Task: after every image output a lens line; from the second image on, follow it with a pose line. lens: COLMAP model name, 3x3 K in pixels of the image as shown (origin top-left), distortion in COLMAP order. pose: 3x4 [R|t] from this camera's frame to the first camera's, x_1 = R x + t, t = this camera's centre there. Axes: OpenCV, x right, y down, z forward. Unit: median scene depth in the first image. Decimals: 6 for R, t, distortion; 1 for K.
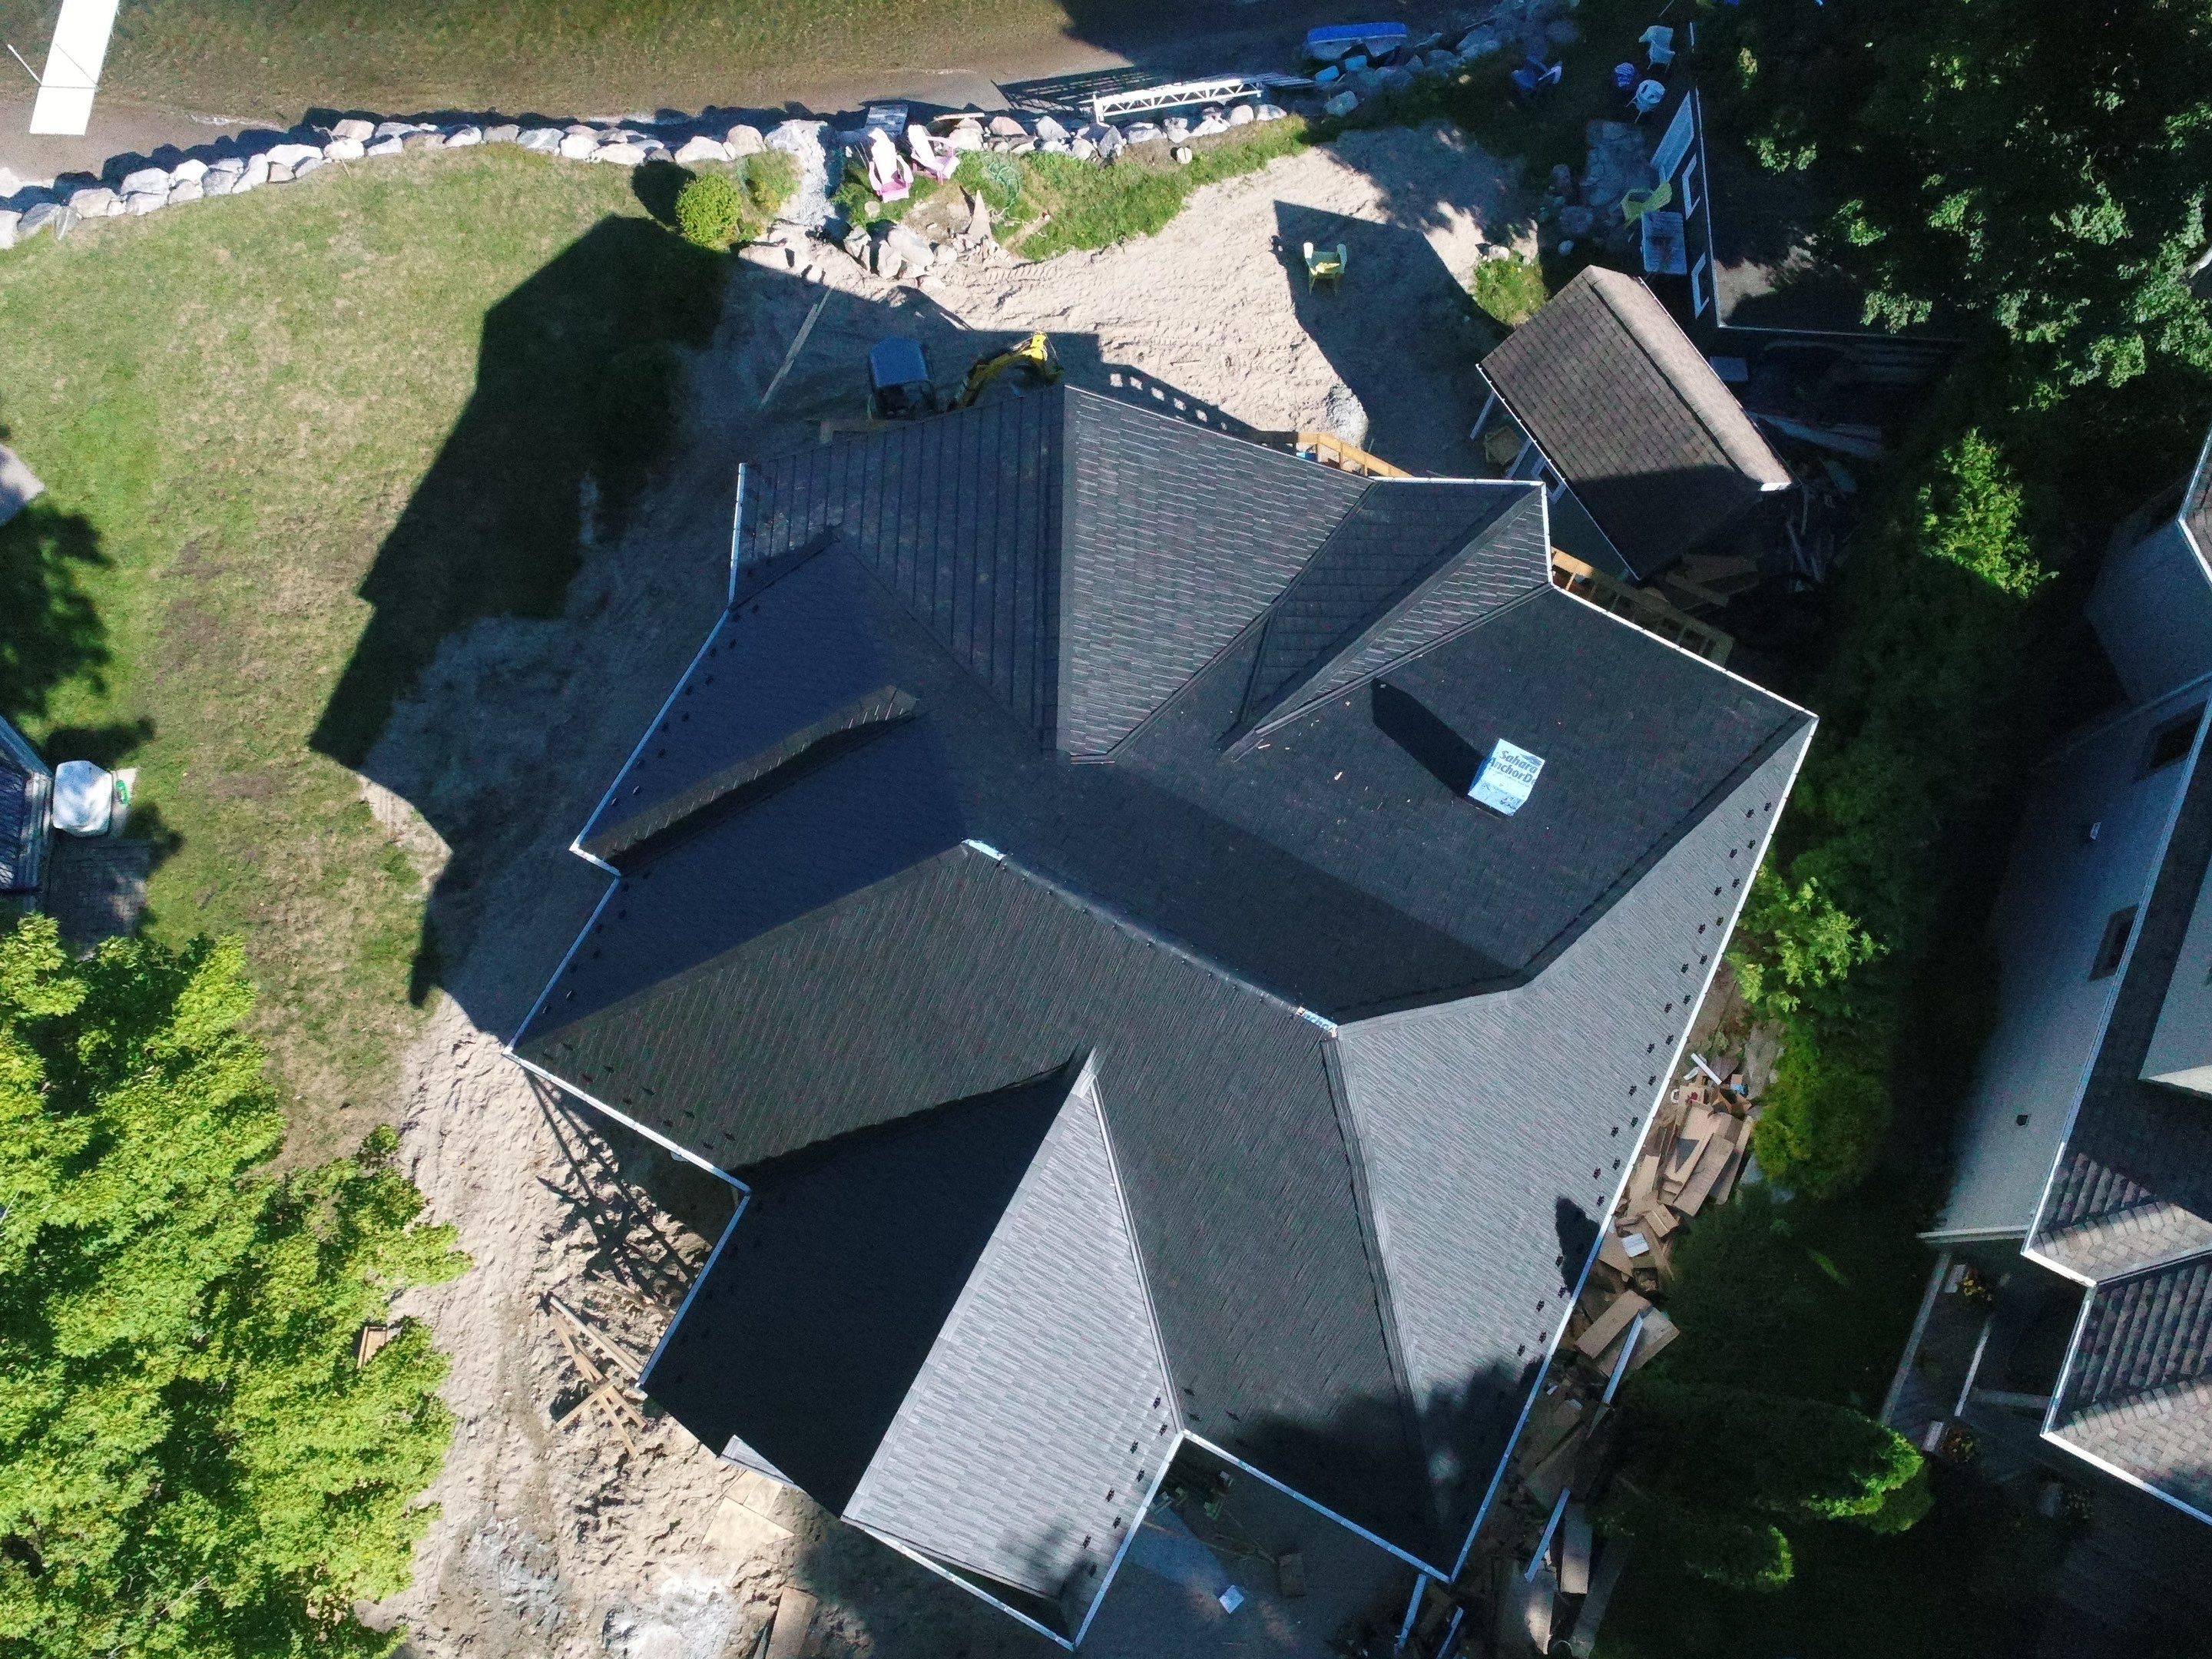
lens RADIAL K [[1544.8, 0, 1106.0], [0, 1544.8, 829.5], [0, 0, 1]] dist [-0.015554, -0.007424]
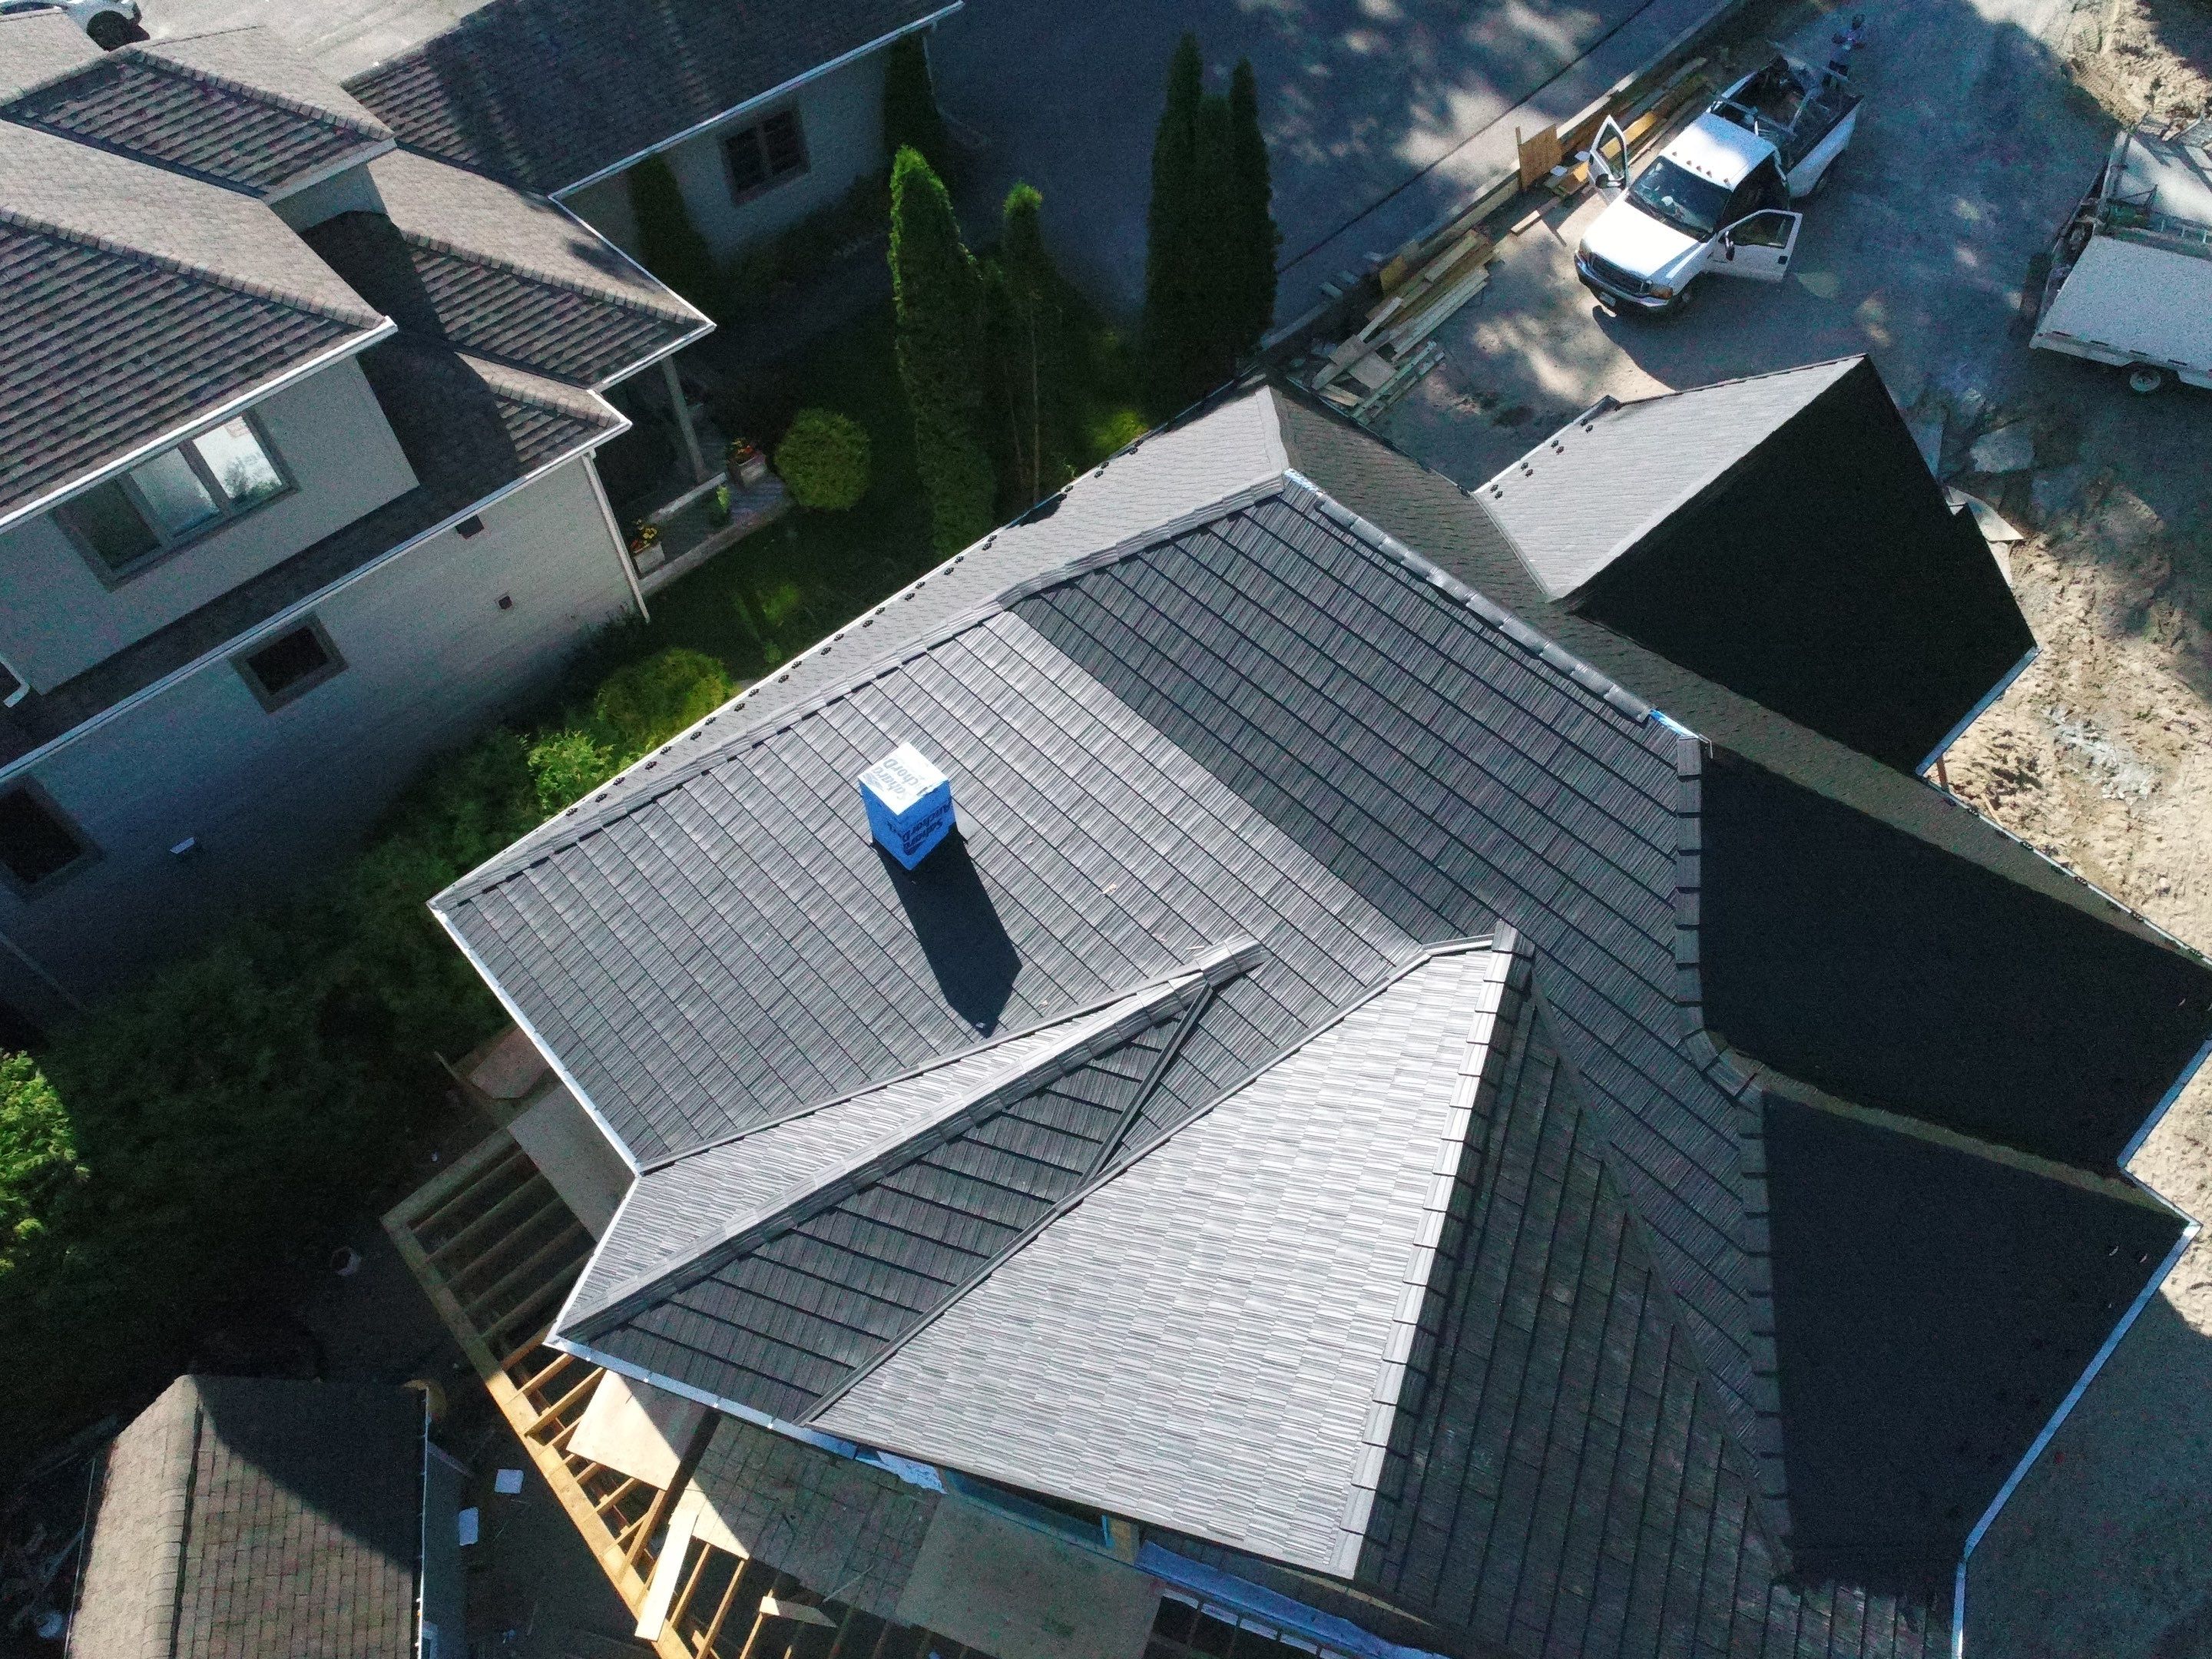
lens RADIAL K [[1544.8, 0, 1106.0], [0, 1544.8, 829.5], [0, 0, 1]] dist [-0.015554, -0.007424]
pose [[-0.942518, -0.271309, 0.195065, 0.016898], [0.323193, -0.591864, 0.738406, -0.527992], [-0.084885, 0.759005, 0.645528, 0.487656]]
